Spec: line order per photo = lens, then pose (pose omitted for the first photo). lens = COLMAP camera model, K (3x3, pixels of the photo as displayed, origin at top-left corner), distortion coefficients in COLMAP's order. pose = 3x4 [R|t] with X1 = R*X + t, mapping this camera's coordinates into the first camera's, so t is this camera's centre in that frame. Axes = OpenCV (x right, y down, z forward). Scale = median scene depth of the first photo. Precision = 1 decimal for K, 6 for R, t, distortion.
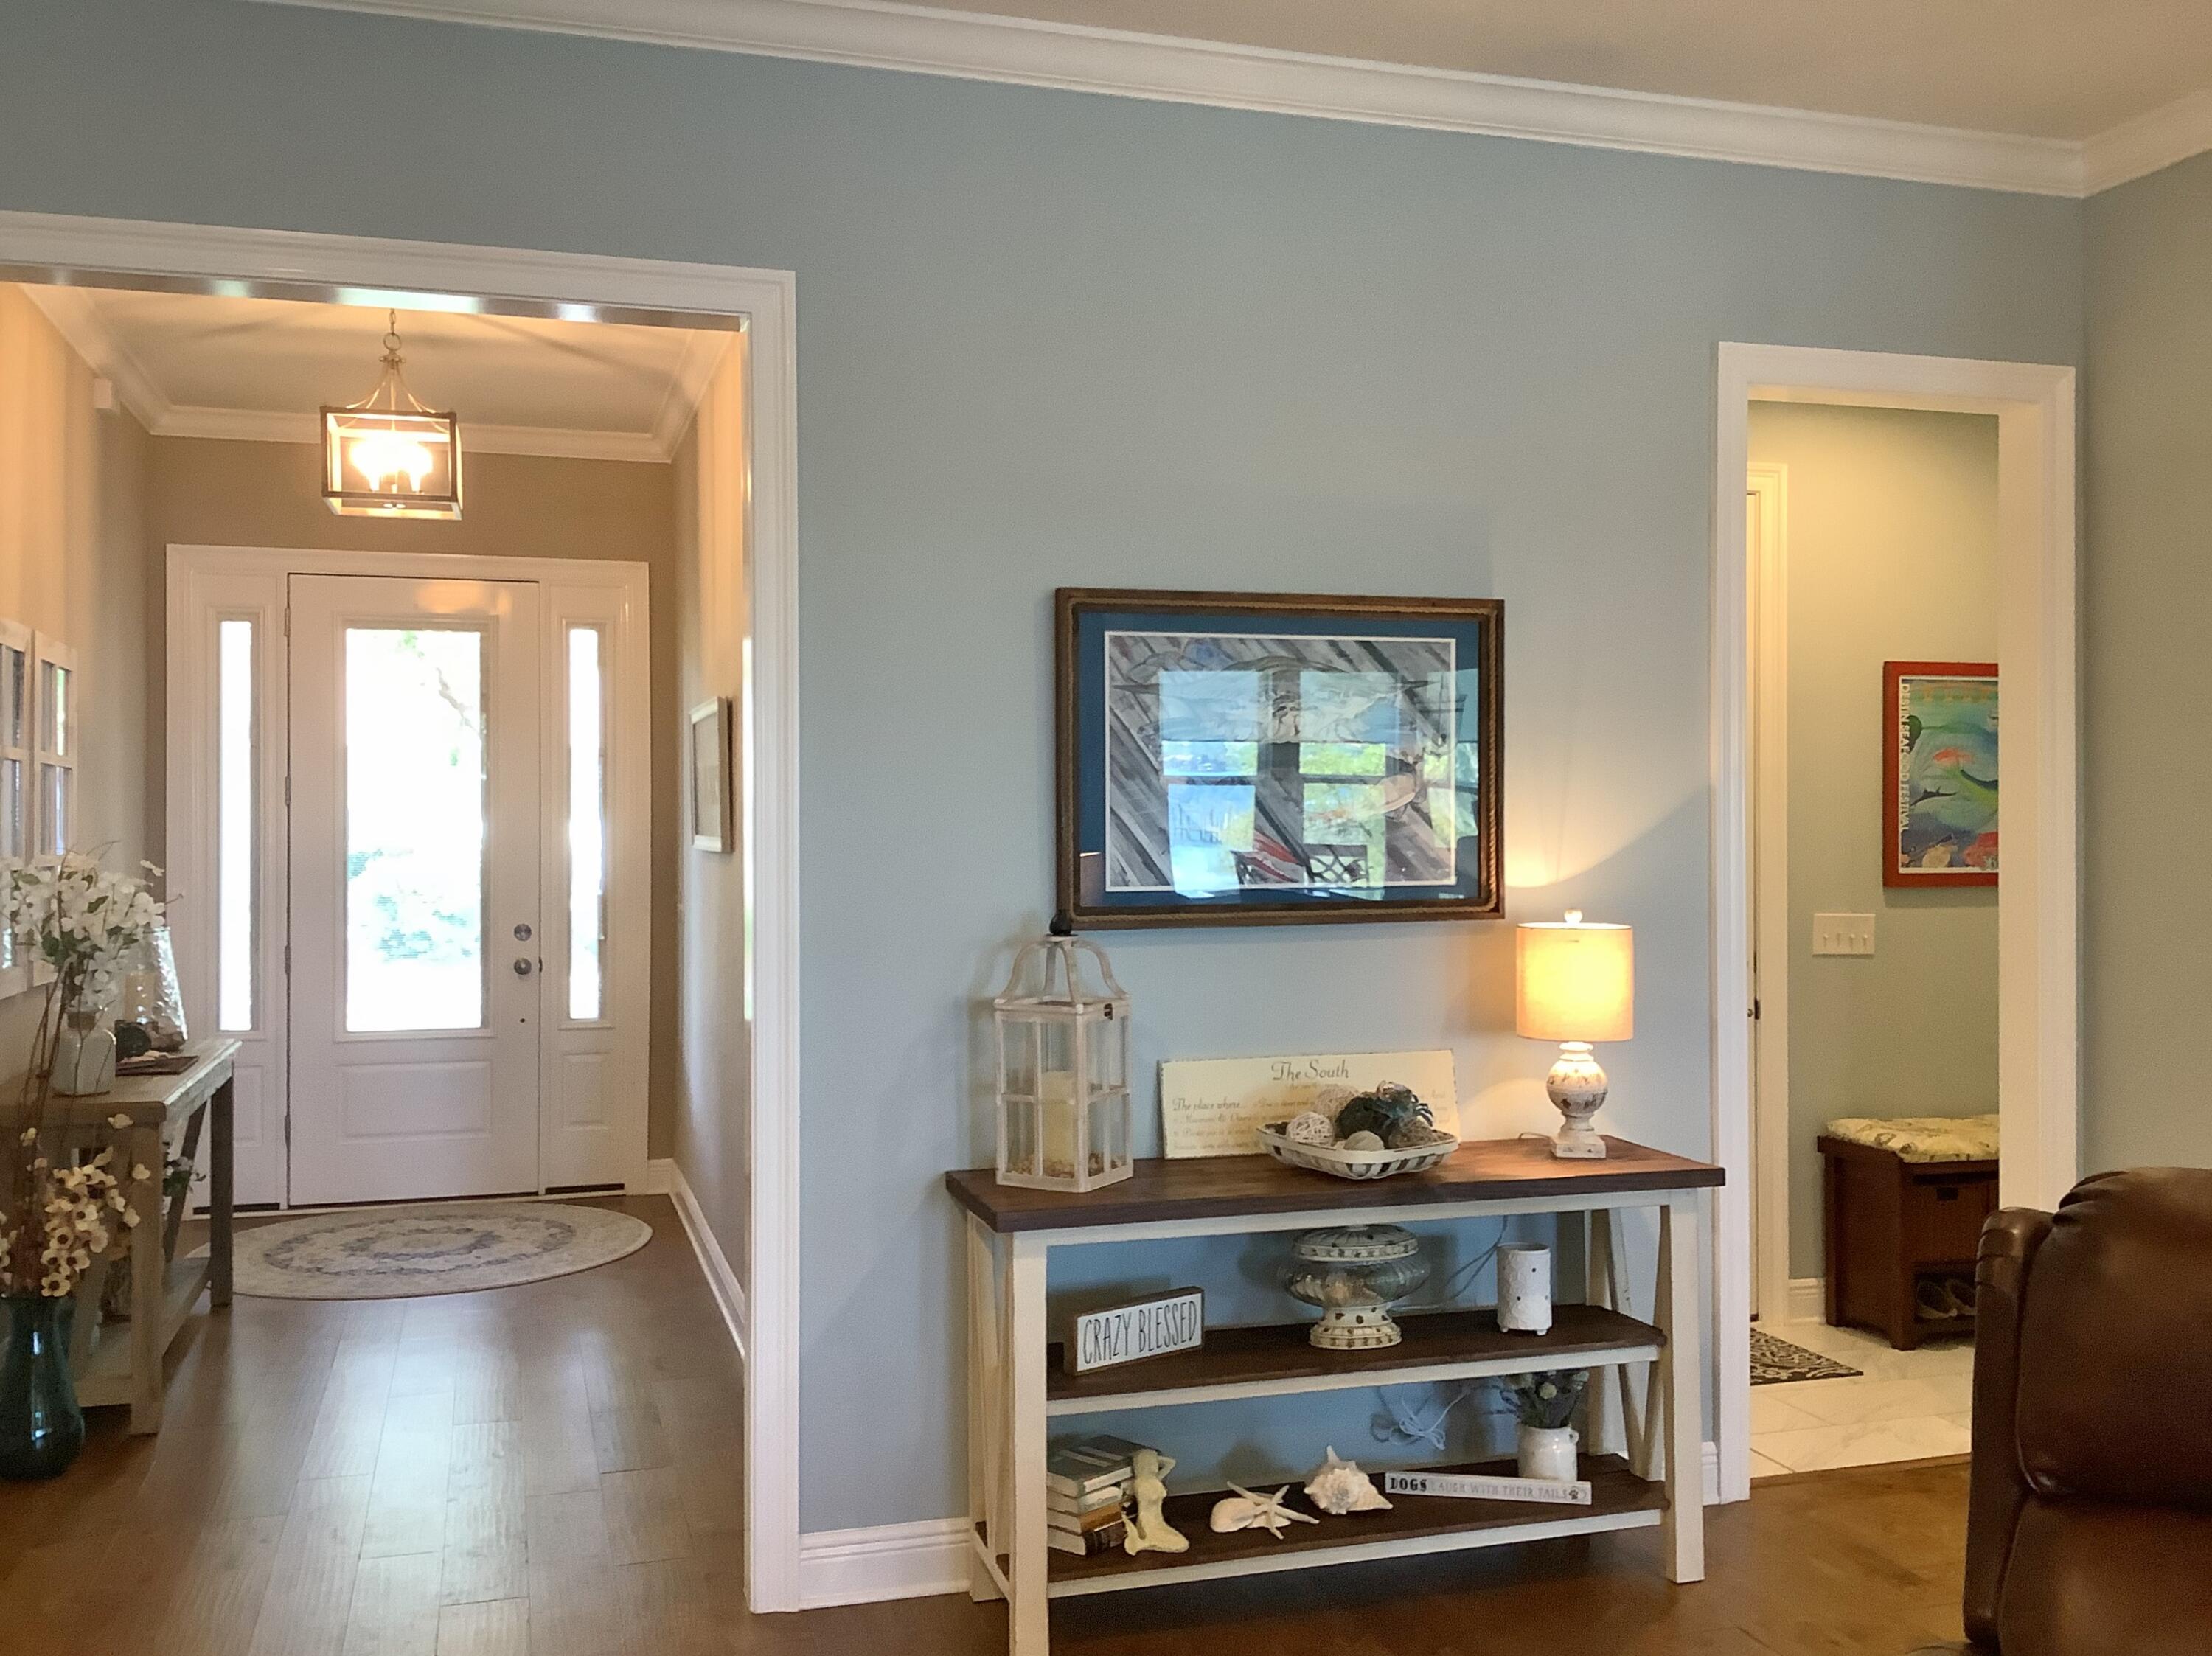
lens RADIAL K [[1980.6, 0, 1106.0], [0, 1980.6, 828.0], [0, 0, 1]] dist [0.108854, -0.212353]
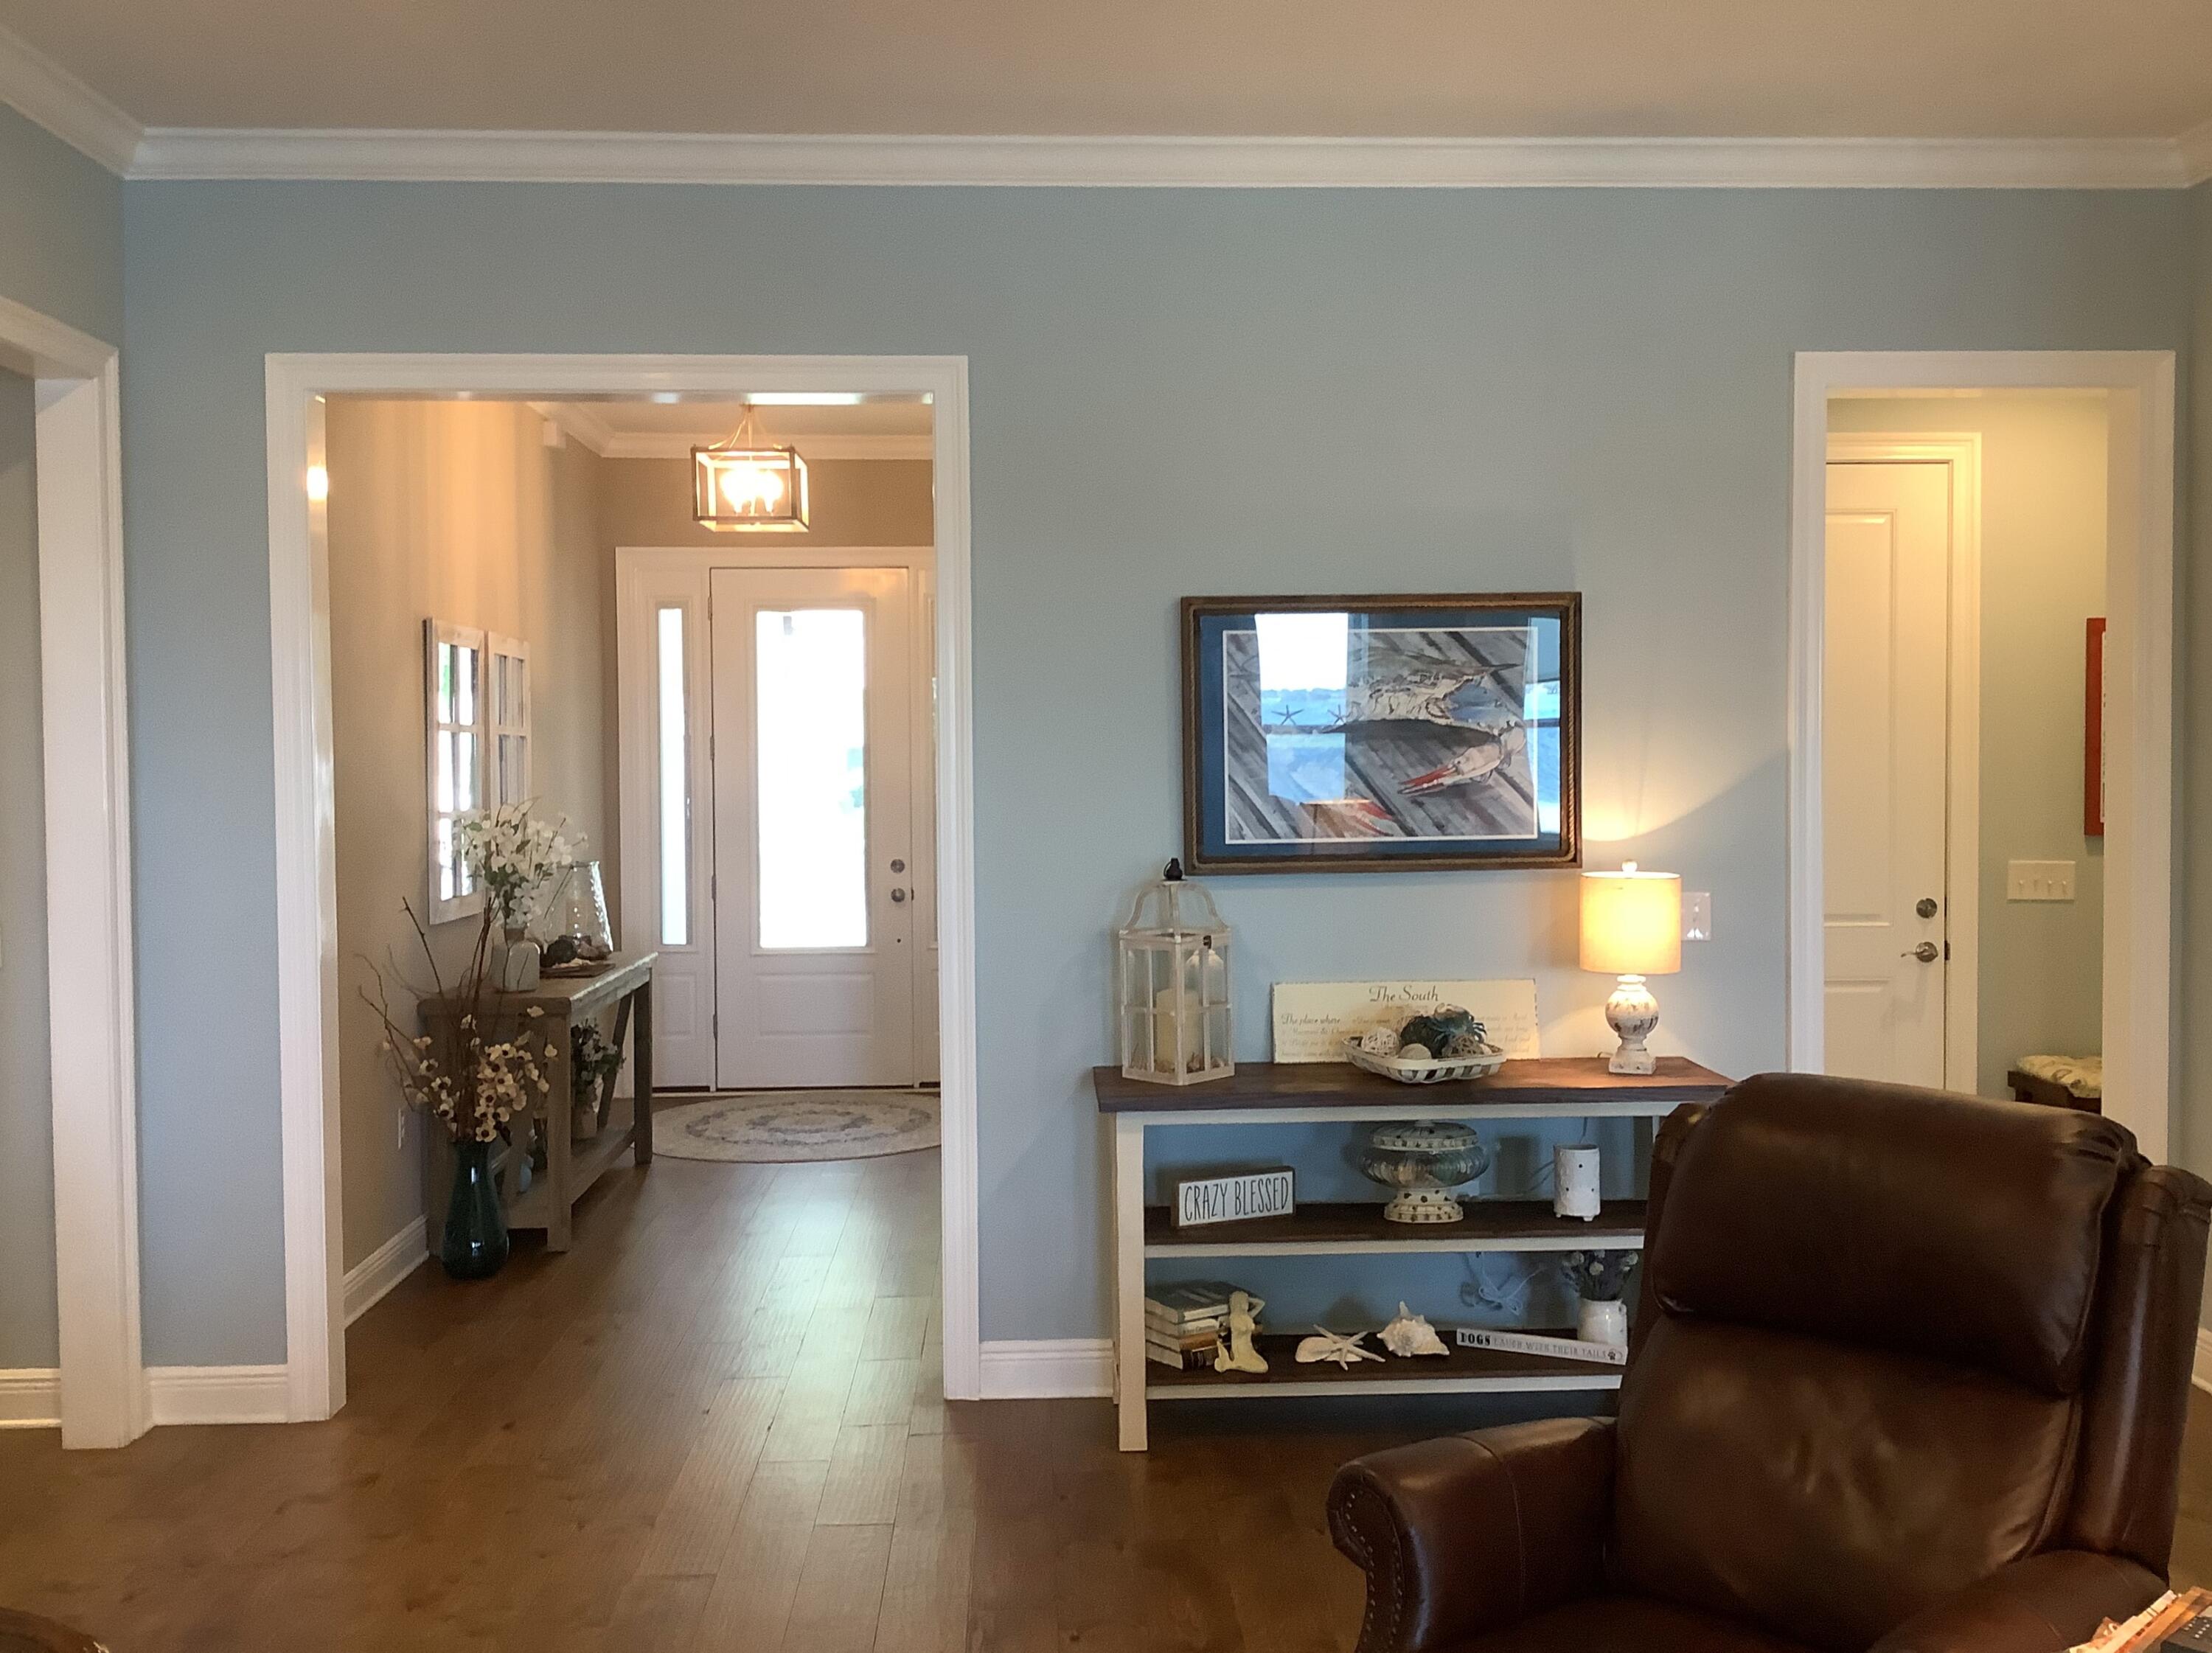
lens RADIAL K [[1977.0, 0, 1126.7], [0, 1977.0, 816.8], [0, 0, 1]] dist [0.109370, -0.201696]
pose [[0.970381, 0.001560, -0.241573, 0.226042], [0.005893, 0.999529, 0.030125, -0.020974], [0.241506, -0.030657, 0.969915, -0.190702]]
